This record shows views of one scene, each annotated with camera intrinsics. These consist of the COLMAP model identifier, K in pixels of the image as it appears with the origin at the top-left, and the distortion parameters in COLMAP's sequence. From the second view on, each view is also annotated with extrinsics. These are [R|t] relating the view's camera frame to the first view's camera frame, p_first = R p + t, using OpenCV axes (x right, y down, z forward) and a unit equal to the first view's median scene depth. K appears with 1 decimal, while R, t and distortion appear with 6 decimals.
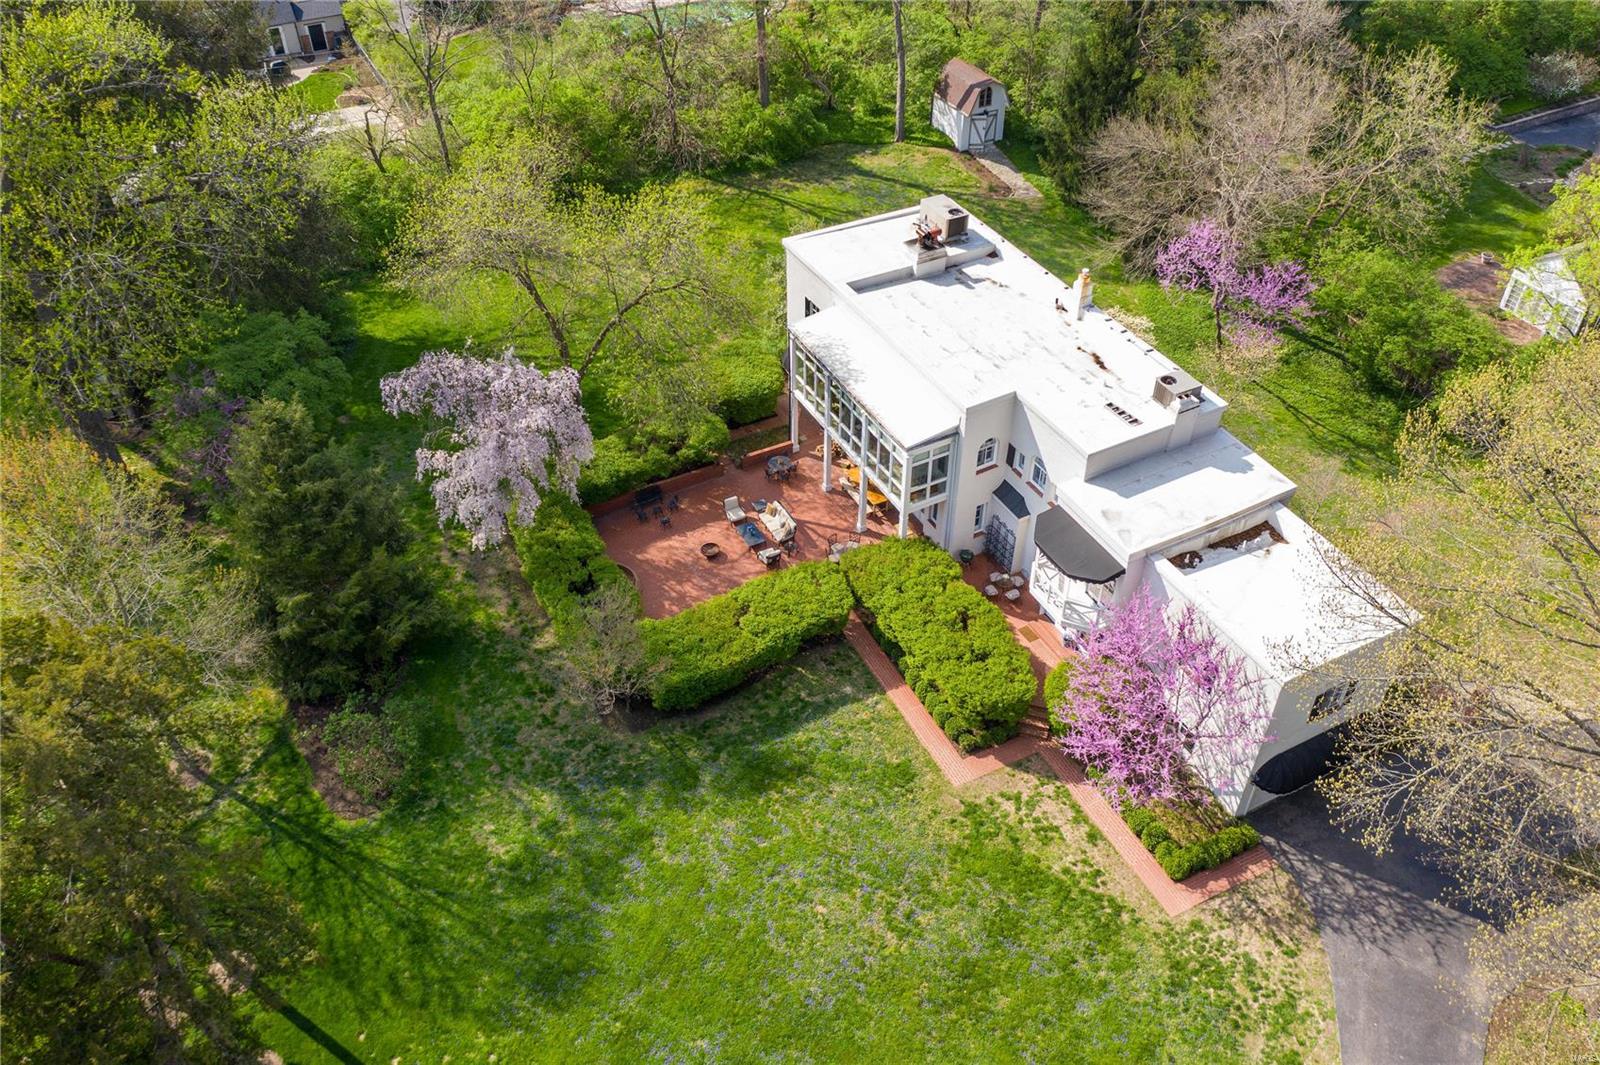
lens RADIAL K [[1278.3, 0, 800.0], [0, 1278.3, 532.5], [0, 0, 1]] dist [-0.027572, 0.016693]
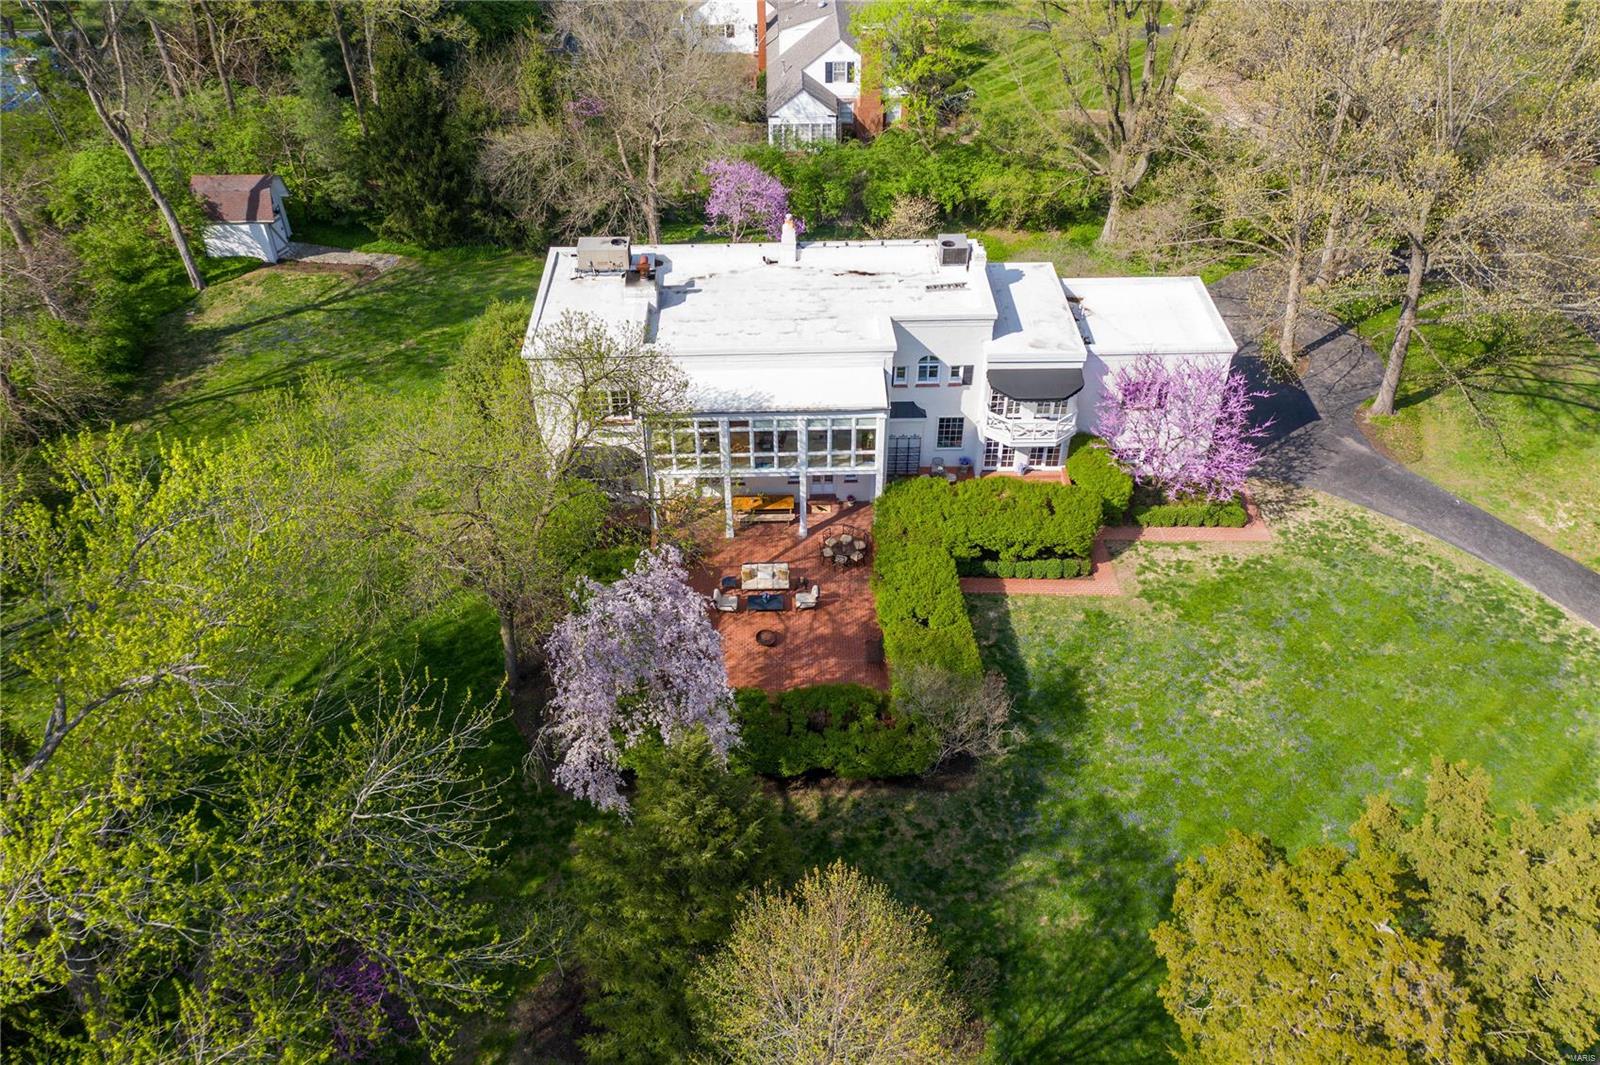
lens RADIAL K [[1278.3, 0, 800.0], [0, 1278.3, 532.5], [0, 0, 1]] dist [-0.027572, 0.016693]
pose [[0.429475, -0.582474, 0.690127, -0.725910], [0.587287, 0.760671, 0.276538, -0.317605], [-0.686036, 0.286537, 0.668768, 0.375025]]
